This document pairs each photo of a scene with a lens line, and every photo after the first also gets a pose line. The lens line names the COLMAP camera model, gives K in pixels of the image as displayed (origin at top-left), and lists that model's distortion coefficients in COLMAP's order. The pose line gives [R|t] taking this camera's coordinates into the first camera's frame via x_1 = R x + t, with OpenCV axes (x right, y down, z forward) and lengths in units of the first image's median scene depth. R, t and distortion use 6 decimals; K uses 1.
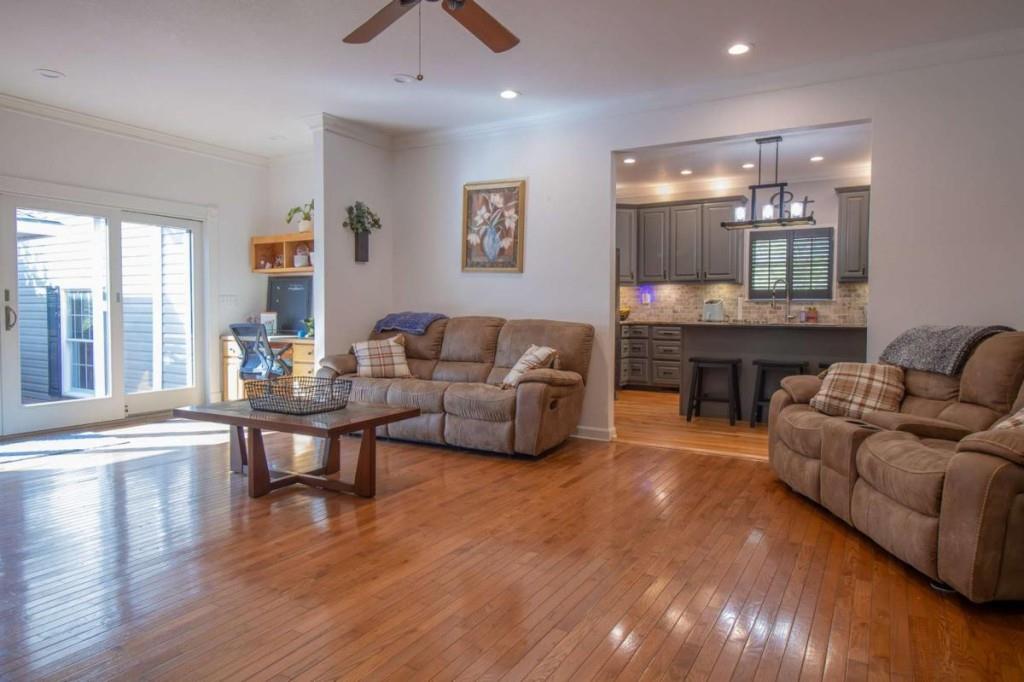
lens RADIAL K [[621.3, 0, 514.6], [0, 621.3, 331.8], [0, 0, 1]] dist [-0.000363, 0.000220]
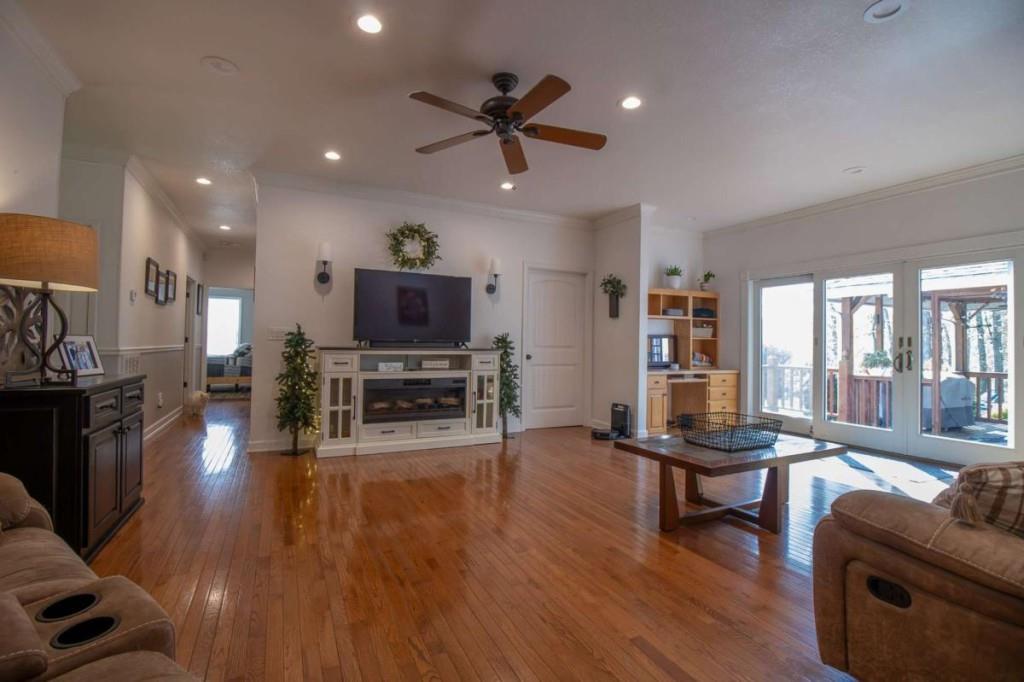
lens RADIAL K [[472.7, 0, 512.0], [0, 472.7, 341.0], [0, 0, 1]] dist [0.000727, -0.000077]
pose [[-0.563582, -0.024512, -0.825696, 0.364493], [-0.037606, 0.999285, -0.003997, -0.024319], [0.825204, 0.028799, -0.564101, 0.784855]]
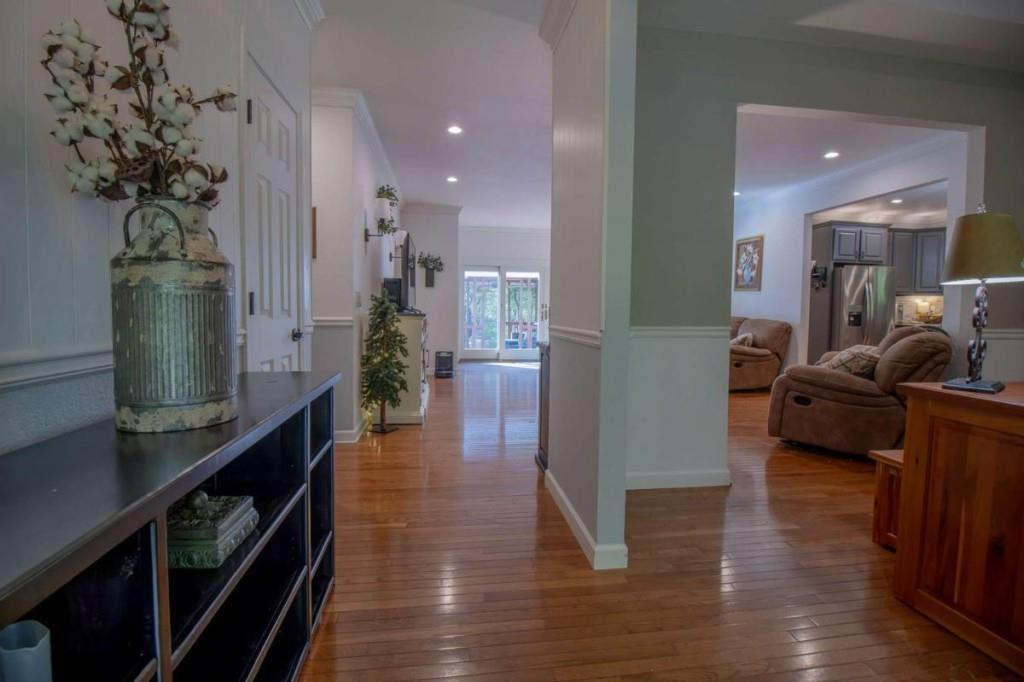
lens RADIAL K [[472.7, 0, 512.0], [0, 472.7, 341.0], [0, 0, 1]] dist [0.000727, -0.000077]
pose [[0.618522, 0.048695, -0.784257, 0.599555], [-0.028434, 0.998811, 0.039591, 0.008376], [0.785253, -0.002188, 0.619171, -0.314720]]
